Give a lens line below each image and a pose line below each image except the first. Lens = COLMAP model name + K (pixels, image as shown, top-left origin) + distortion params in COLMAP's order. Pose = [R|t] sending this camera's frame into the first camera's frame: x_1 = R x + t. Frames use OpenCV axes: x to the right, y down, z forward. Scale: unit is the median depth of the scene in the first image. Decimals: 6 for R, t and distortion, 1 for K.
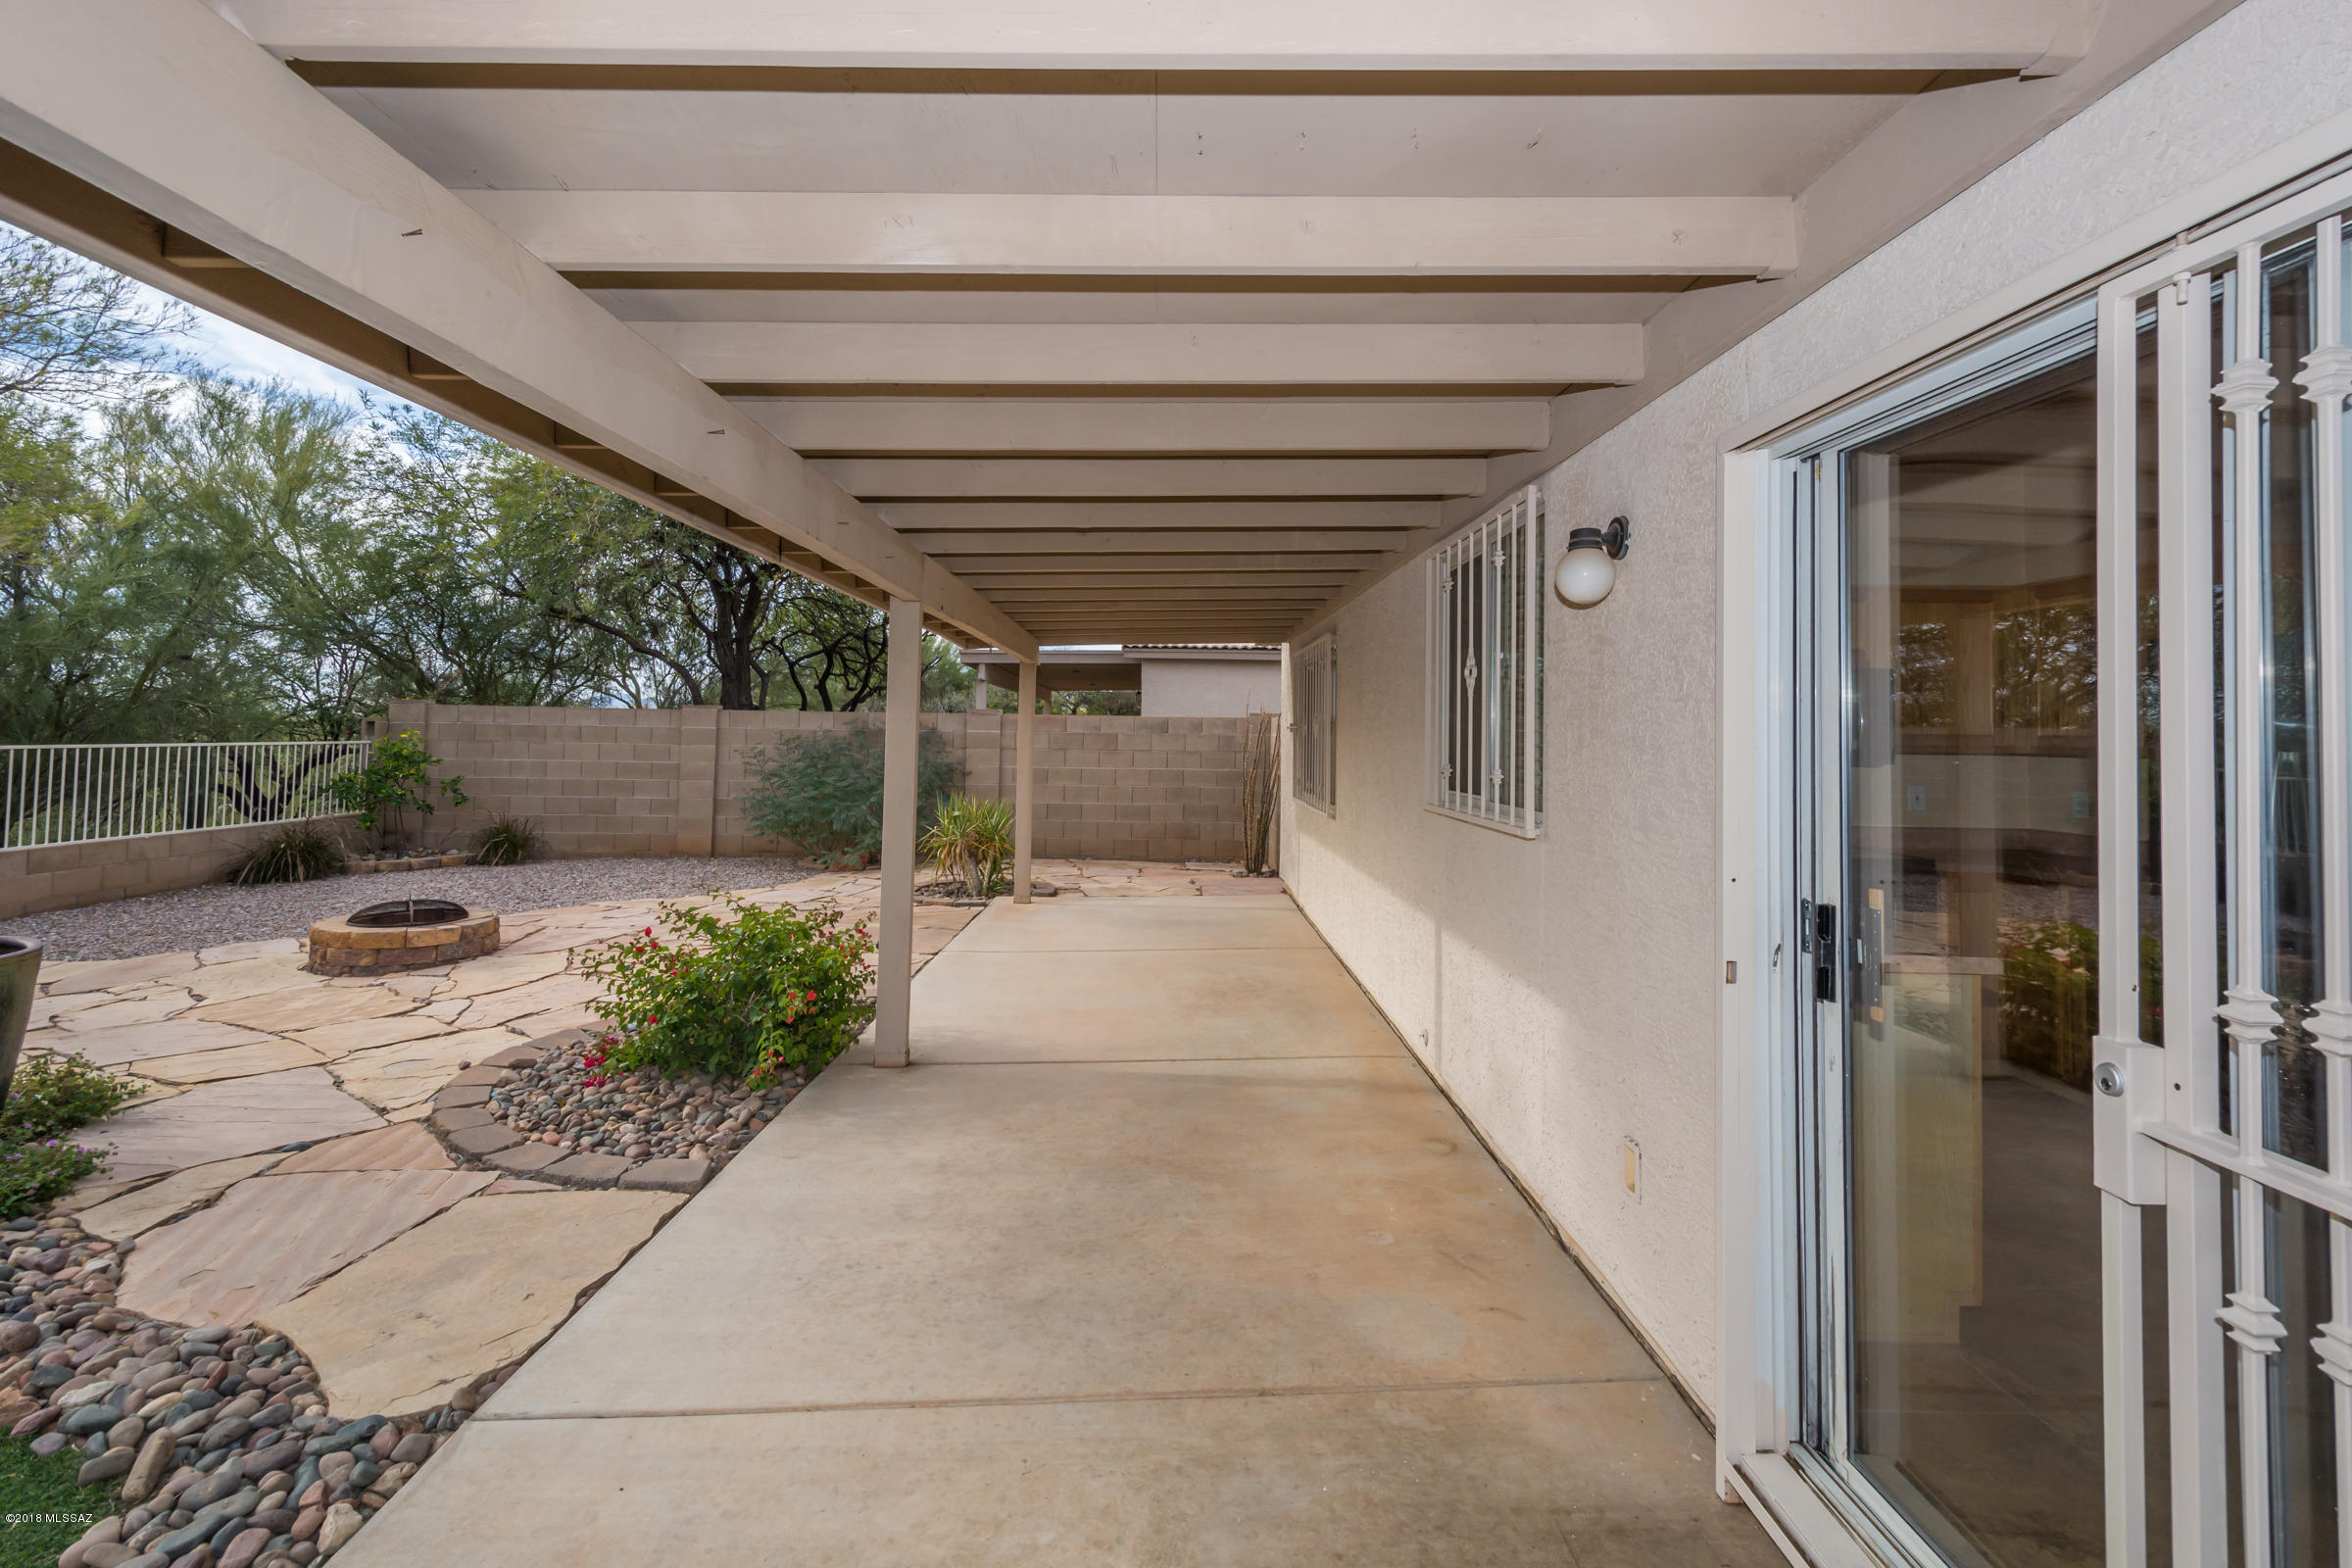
lens RADIAL K [[1031.9, 0, 1181.4], [0, 1031.9, 686.4], [0, 0, 1]] dist [0.017435, -0.007701]
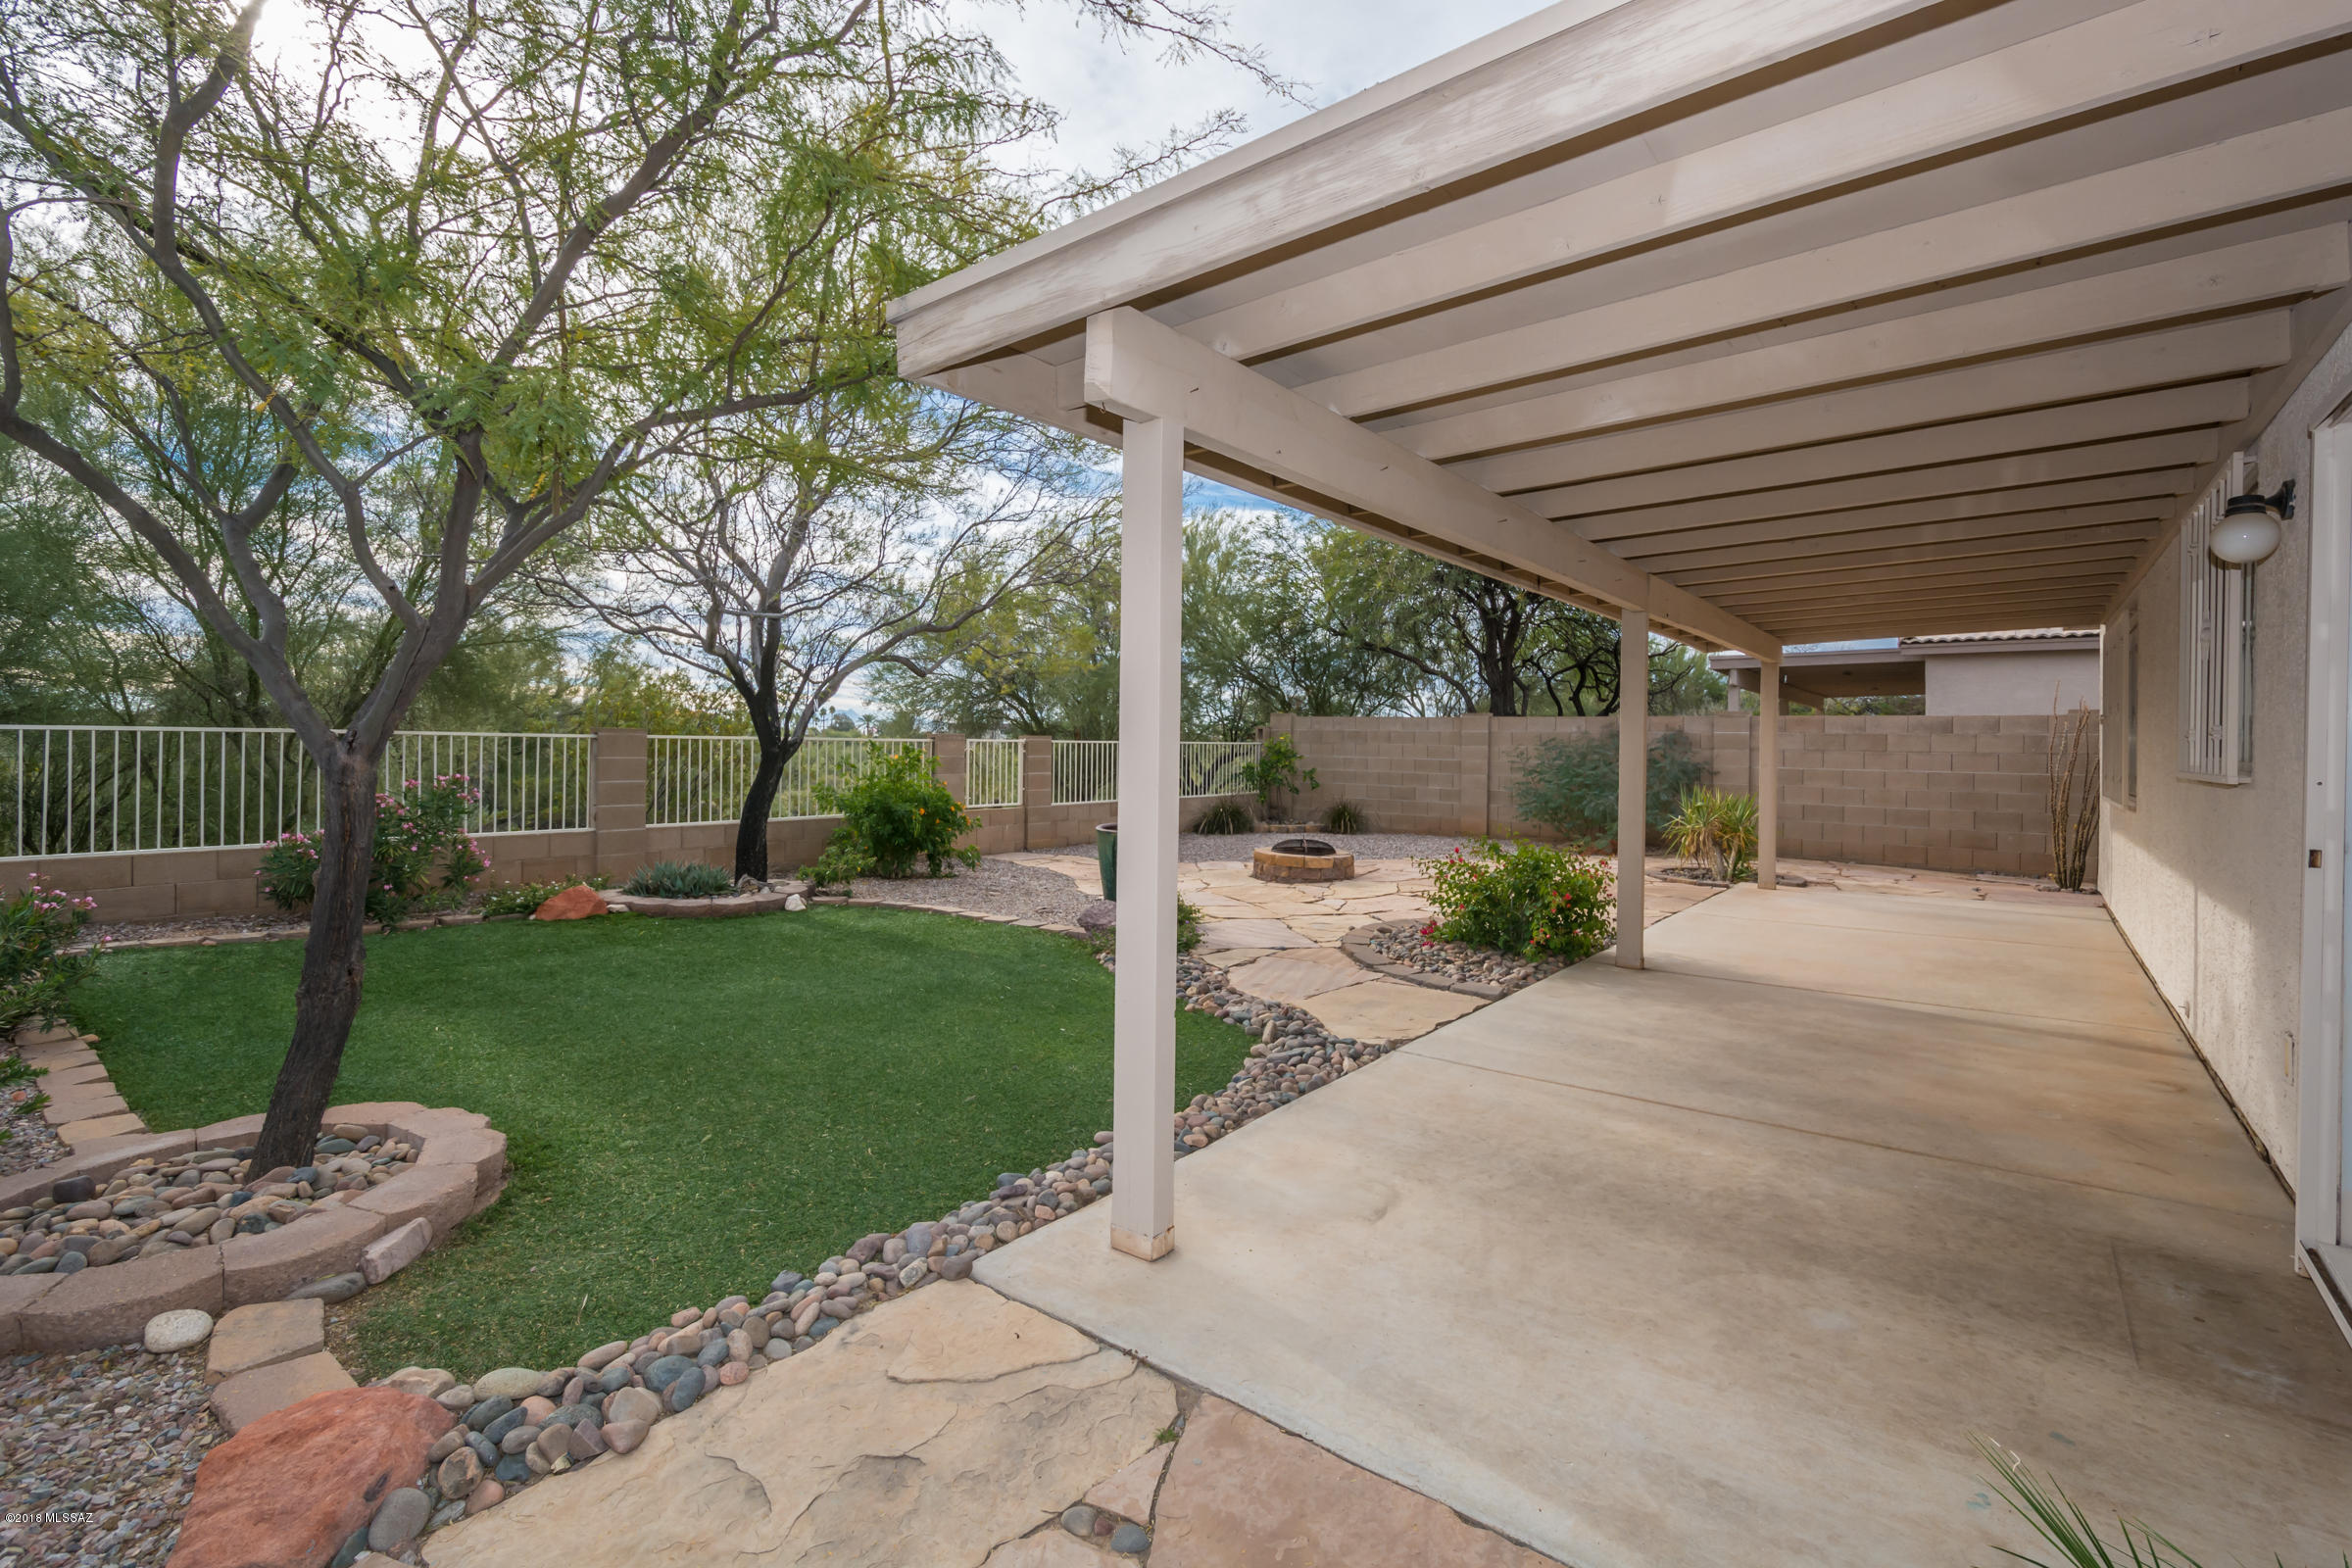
lens RADIAL K [[1015.7, 0, 1217.7], [0, 1015.7, 735.0], [0, 0, 1]] dist [0.017305, -0.006841]
pose [[0.780459, -0.007442, -0.625162, 0.088494], [0.025472, 0.999477, 0.019901, 0.023189], [0.624688, -0.031456, 0.780241, -0.235354]]
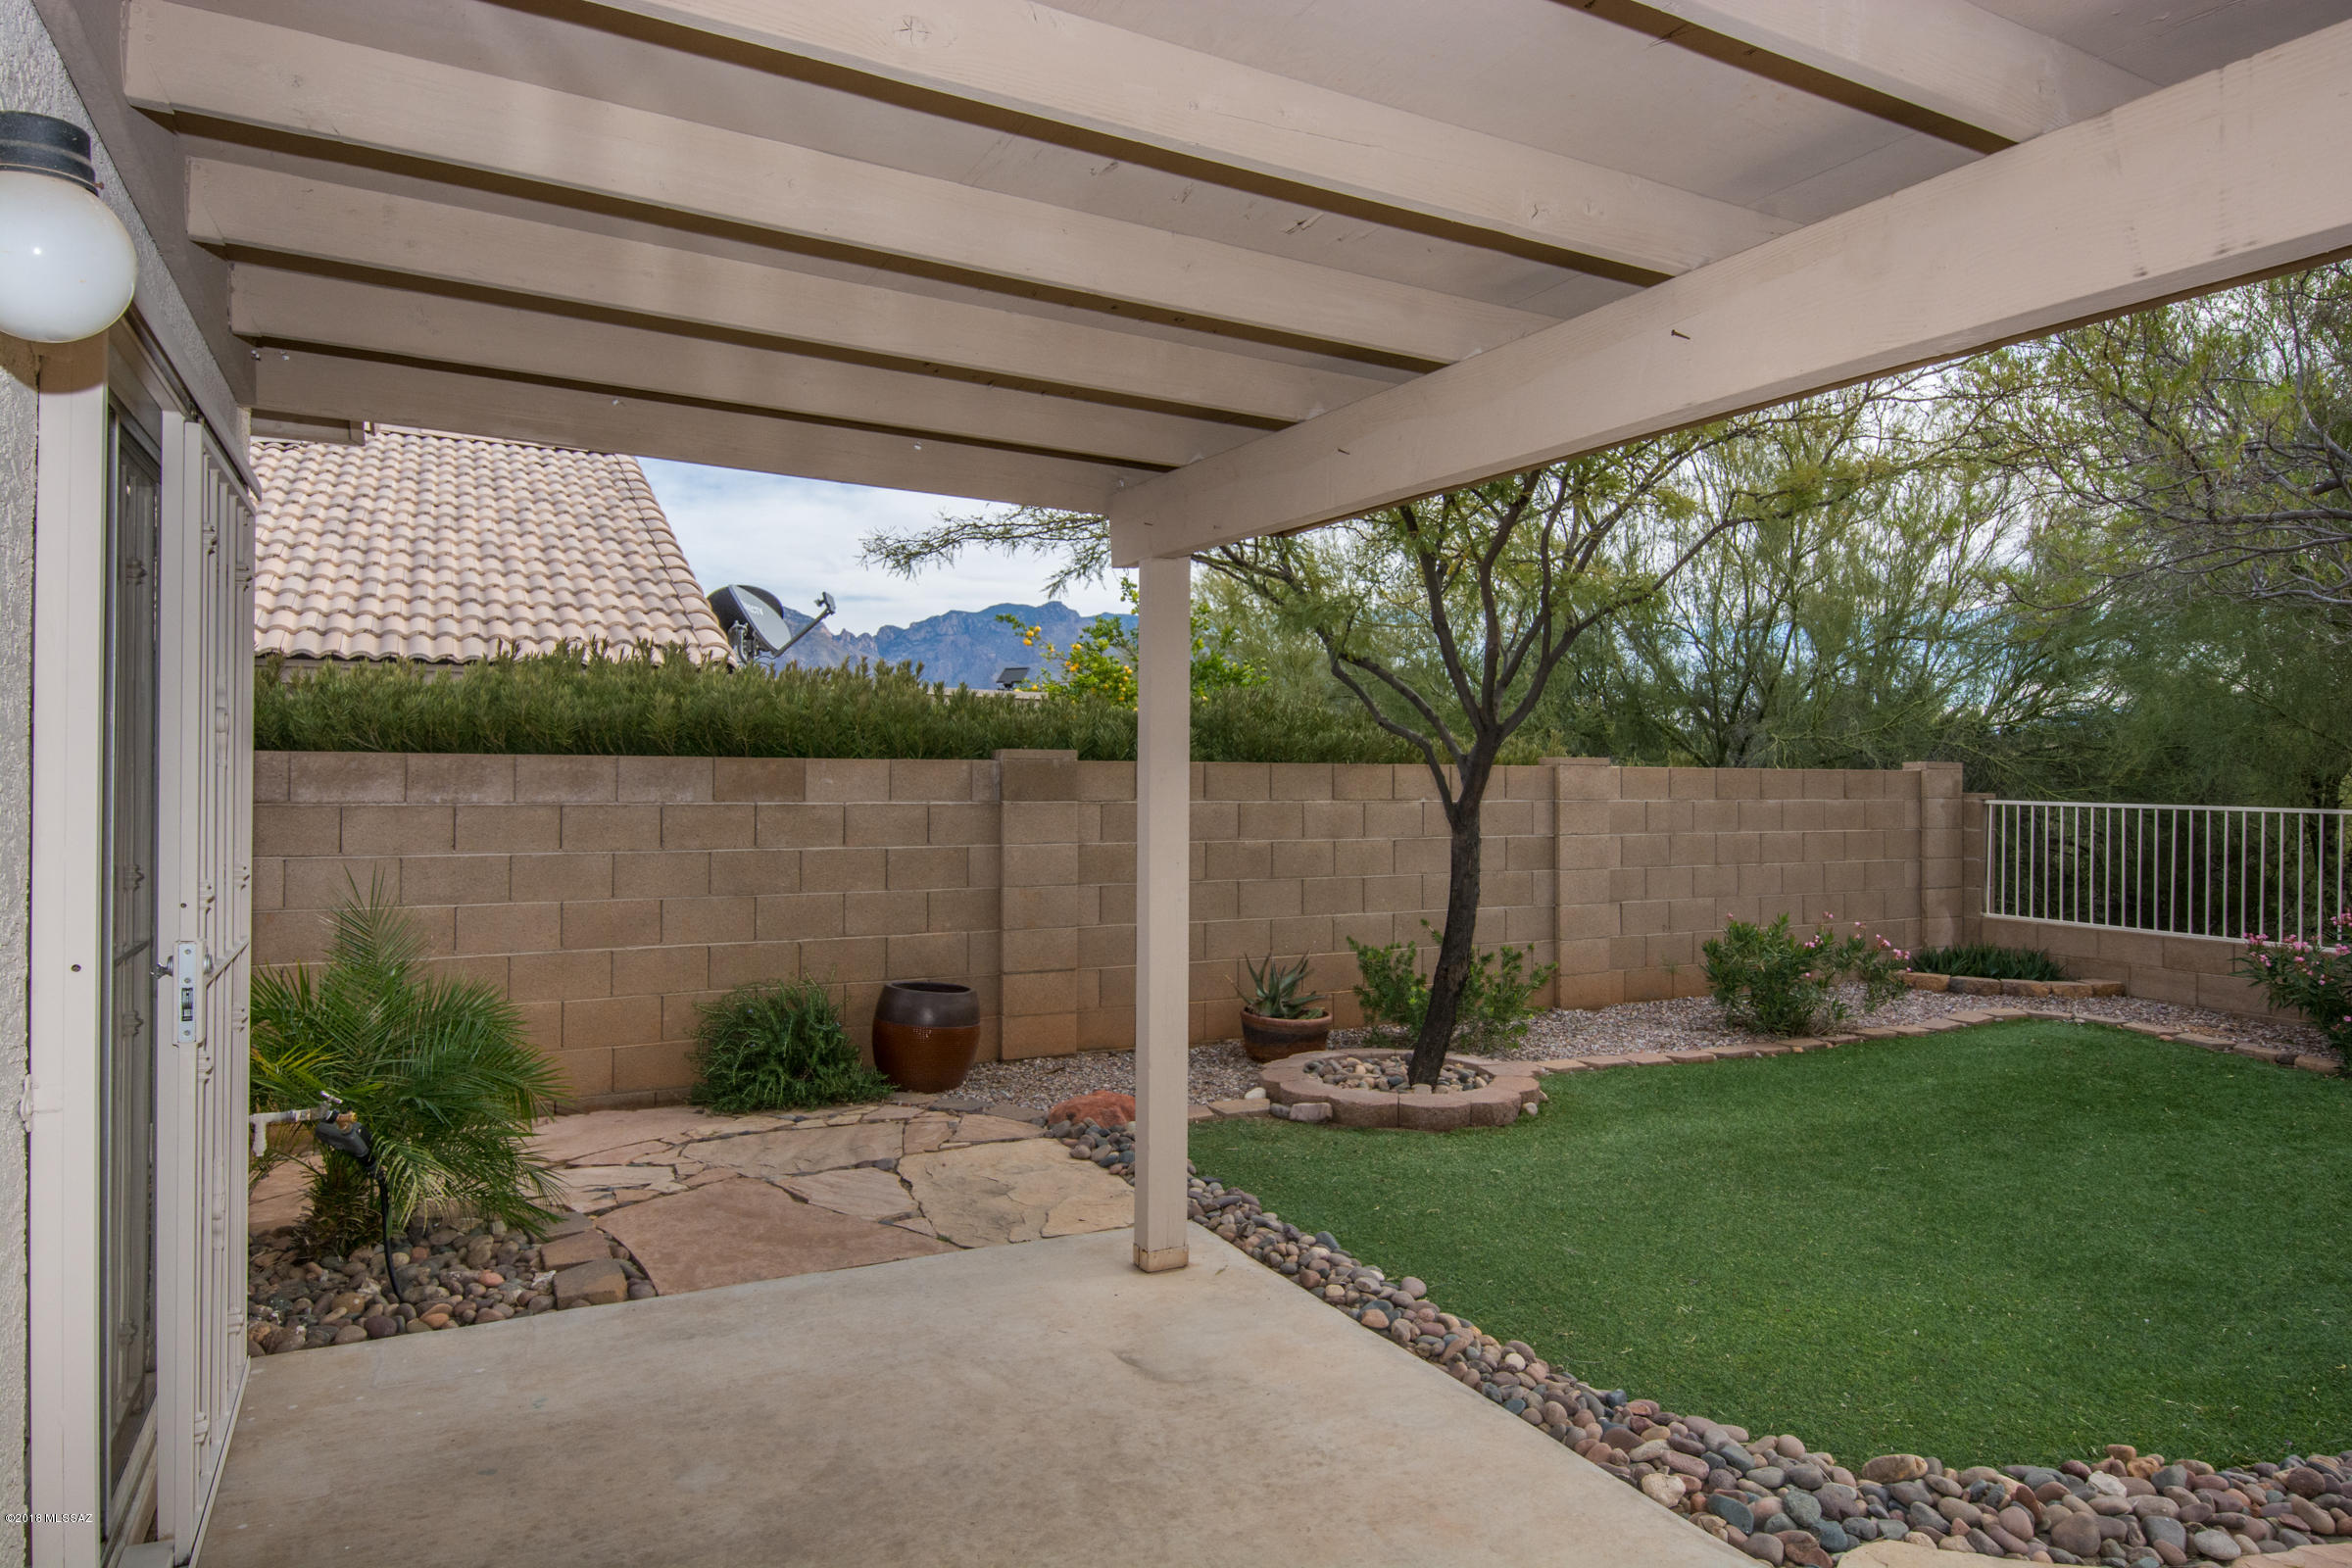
lens RADIAL K [[1435.7, 0, 1174.8], [0, 1435.7, 781.5], [0, 0, 1]] dist [0.008225, -0.002319]
pose [[-0.896015, -0.015627, -0.443748, 0.102832], [-0.001302, 0.999469, -0.032568, 0.032109], [0.444022, -0.028603, -0.895559, 0.646808]]
